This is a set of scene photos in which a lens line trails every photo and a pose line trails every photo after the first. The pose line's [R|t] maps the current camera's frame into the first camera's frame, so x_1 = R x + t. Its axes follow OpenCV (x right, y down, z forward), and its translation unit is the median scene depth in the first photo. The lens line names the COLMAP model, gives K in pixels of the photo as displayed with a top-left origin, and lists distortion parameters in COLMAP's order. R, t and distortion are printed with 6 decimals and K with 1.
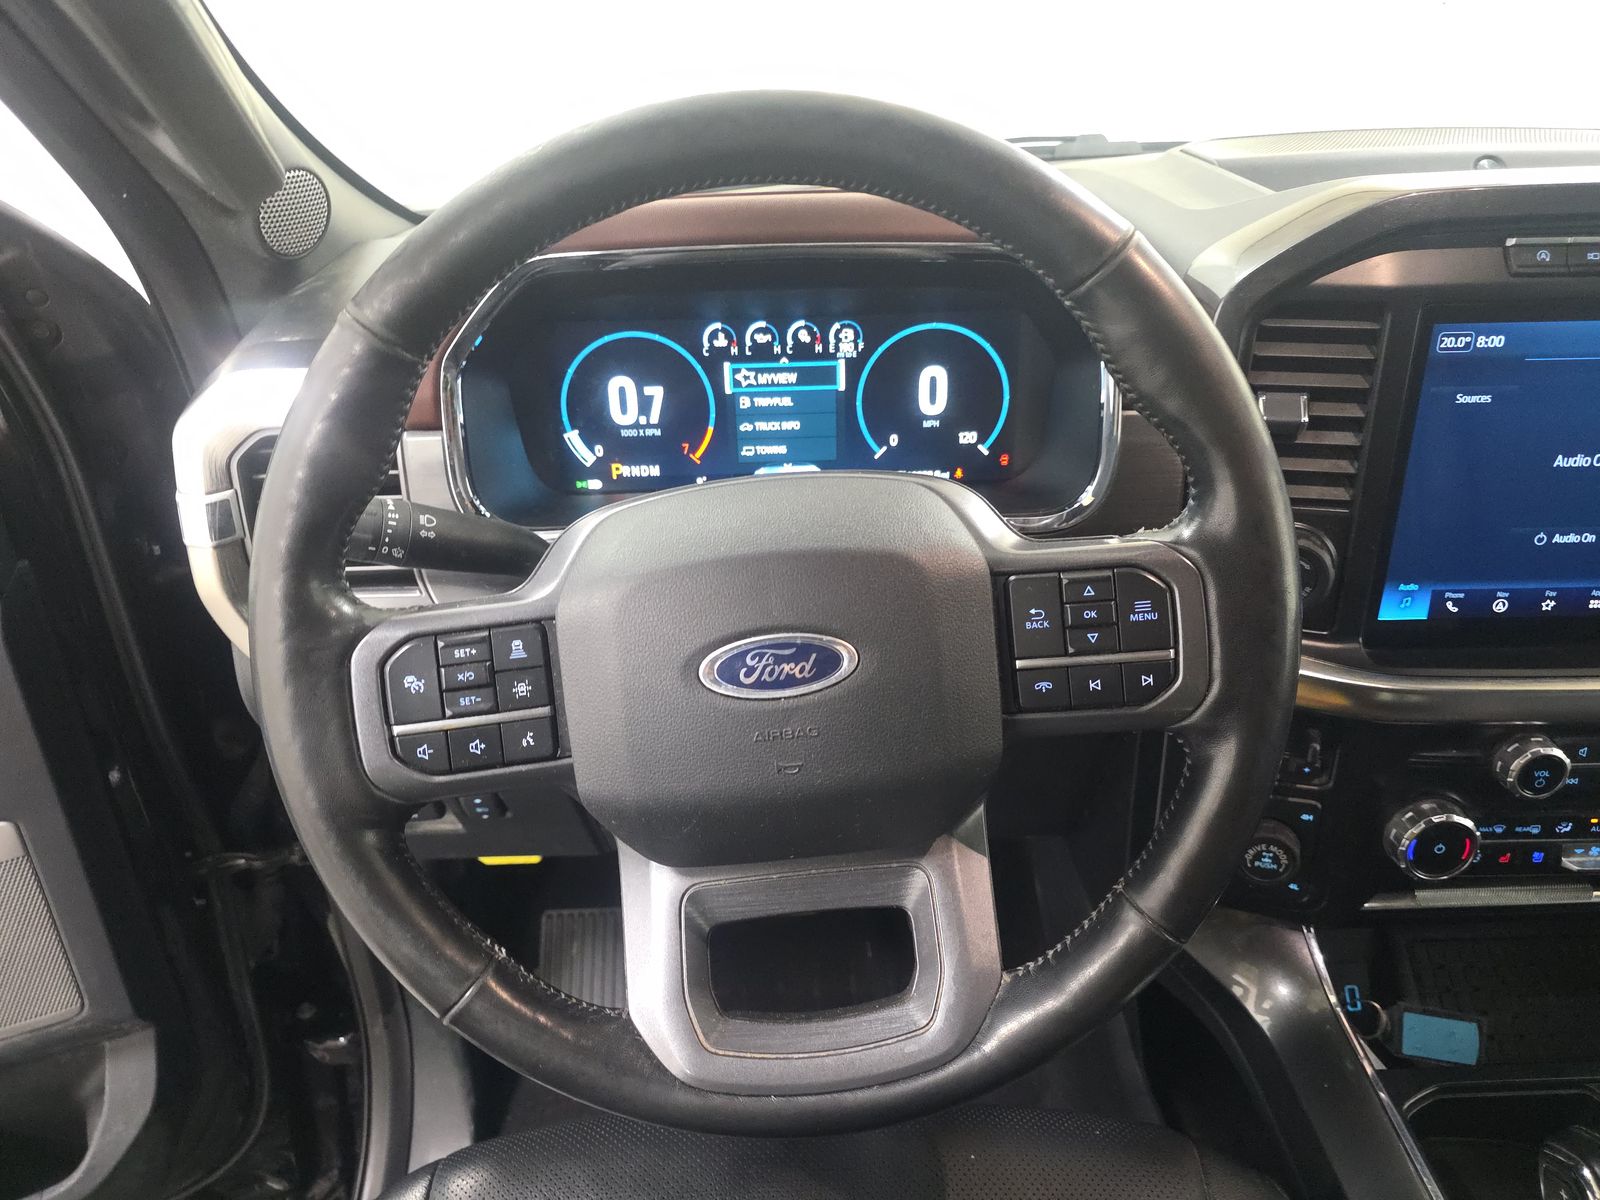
lens RADIAL K [[1121.5, 0, 797.9], [0, 1121.5, 545.6], [0, 0, 1]] dist [0.041790, -0.040222]
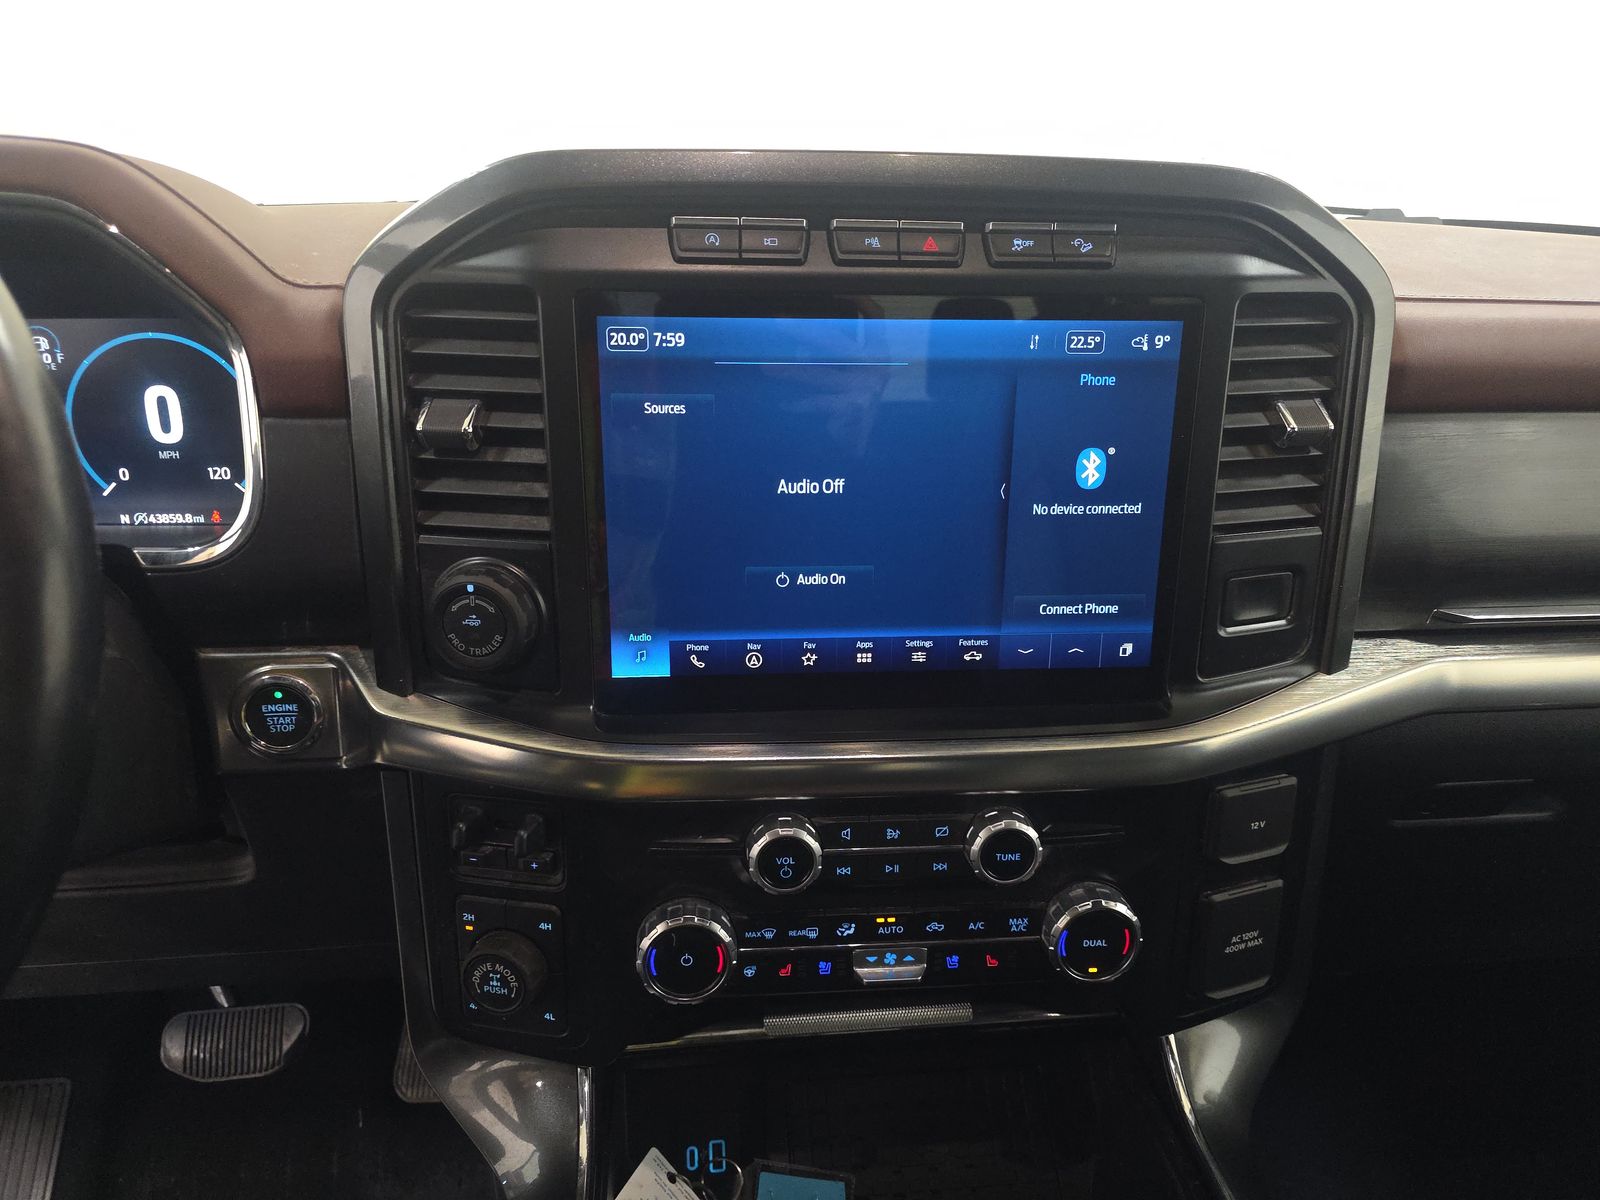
lens RADIAL K [[1113.1, 0, 802.5], [0, 1113.1, 569.6], [0, 0, 1]] dist [0.117184, -0.233890]
pose [[0.995087, 0.008598, 0.098627, 0.574921], [0.002287, 0.993960, -0.109718, 0.077613], [-0.098975, 0.109404, 0.989057, 0.158511]]
